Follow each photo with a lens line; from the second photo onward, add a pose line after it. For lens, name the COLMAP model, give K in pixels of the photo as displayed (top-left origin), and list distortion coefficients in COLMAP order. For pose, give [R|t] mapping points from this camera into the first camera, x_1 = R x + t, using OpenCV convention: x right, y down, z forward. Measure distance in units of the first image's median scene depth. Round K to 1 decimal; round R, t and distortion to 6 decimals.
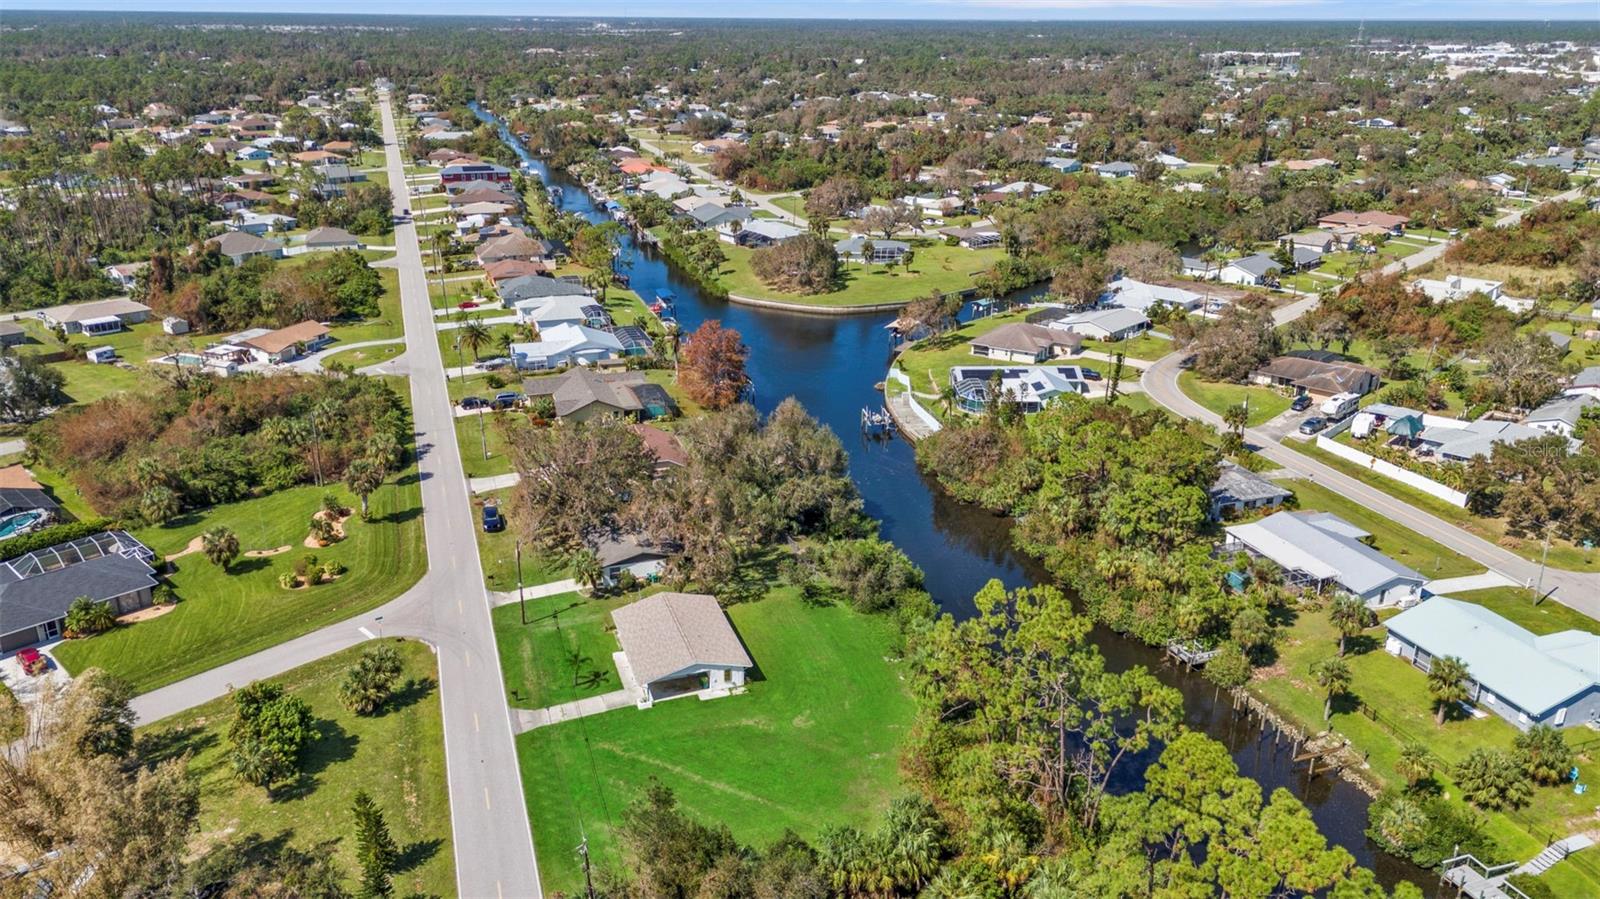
lens RADIAL K [[1168.9, 0, 797.3], [0, 1168.9, 461.7], [0, 0, 1]] dist [0.072957, -0.068382]
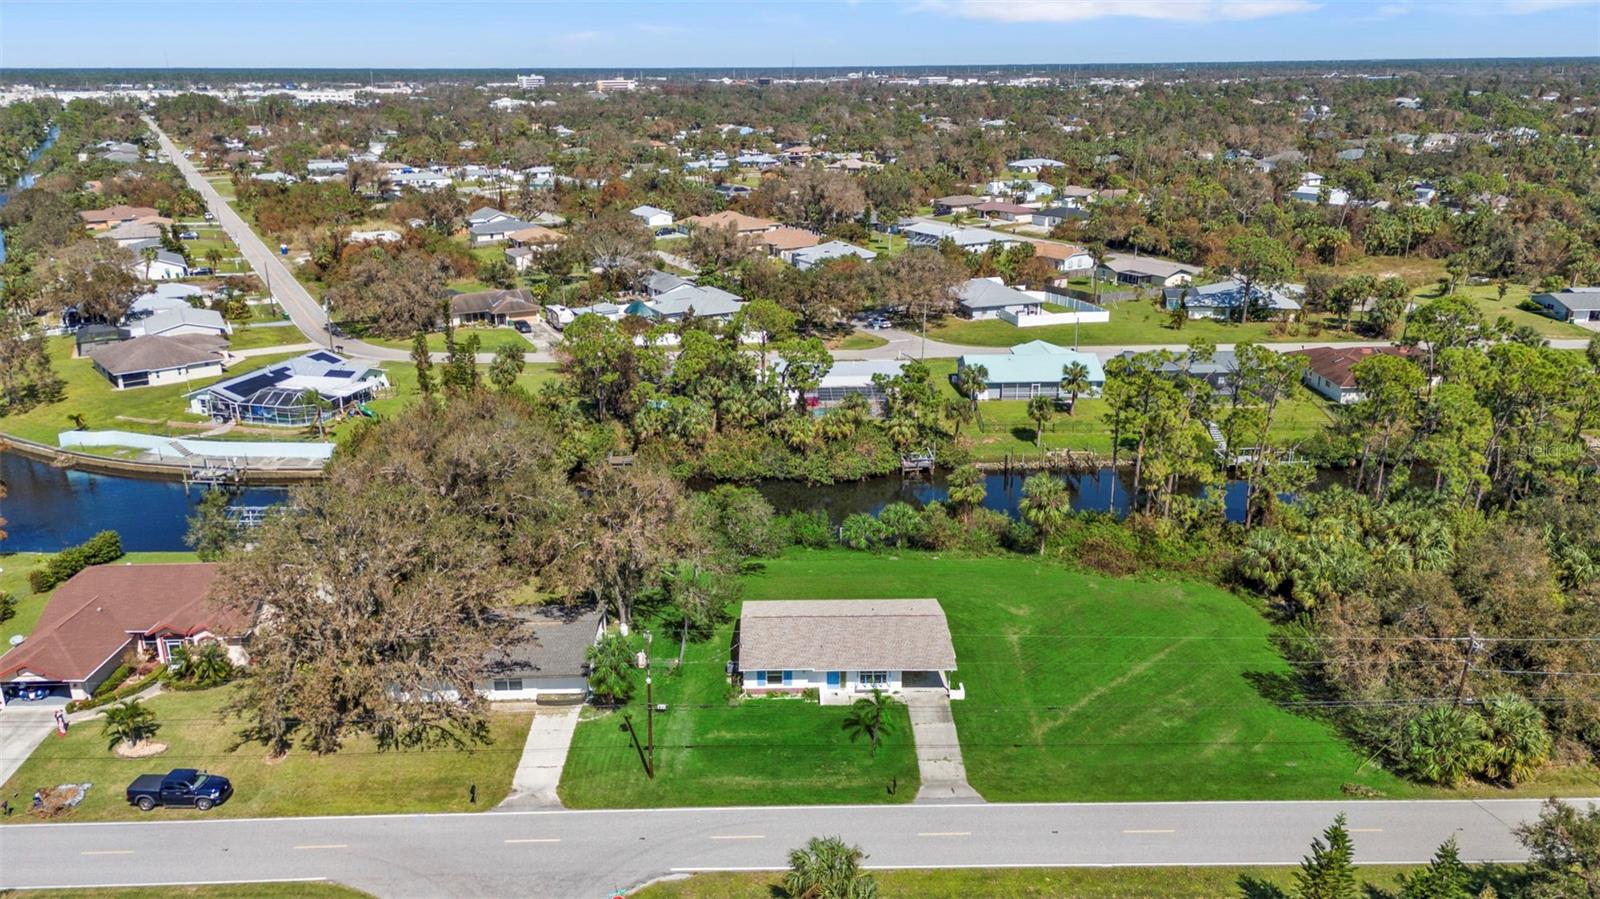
lens RADIAL K [[1168.9, 0, 796.3], [0, 1168.9, 454.6], [0, 0, 1]] dist [0.072957, -0.068382]
pose [[0.301377, -0.306216, 0.902997, -0.410362], [0.345793, 0.917659, 0.195779, -0.059046], [-0.888594, 0.253247, 0.382449, 0.399104]]
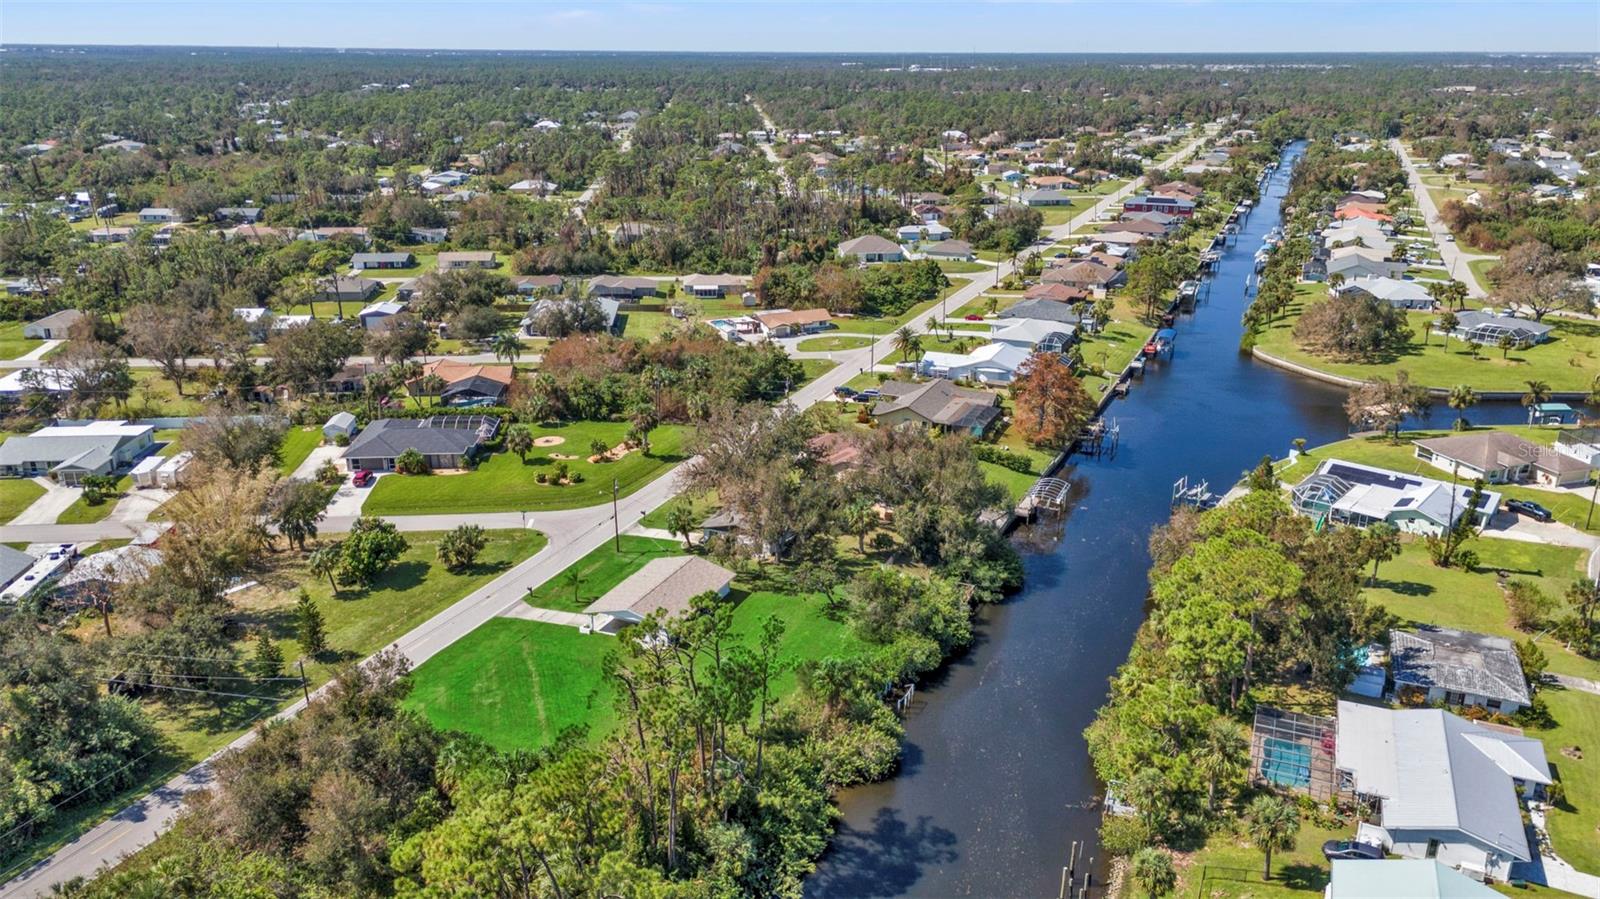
lens RADIAL K [[1168.9, 0, 793.0], [0, 1168.9, 454.9], [0, 0, 1]] dist [0.072957, -0.068382]
pose [[0.739062, 0.217402, -0.637592, 0.373443], [-0.239095, 0.969525, 0.053437, -0.036559], [0.629778, 0.112952, 0.768519, 0.115417]]
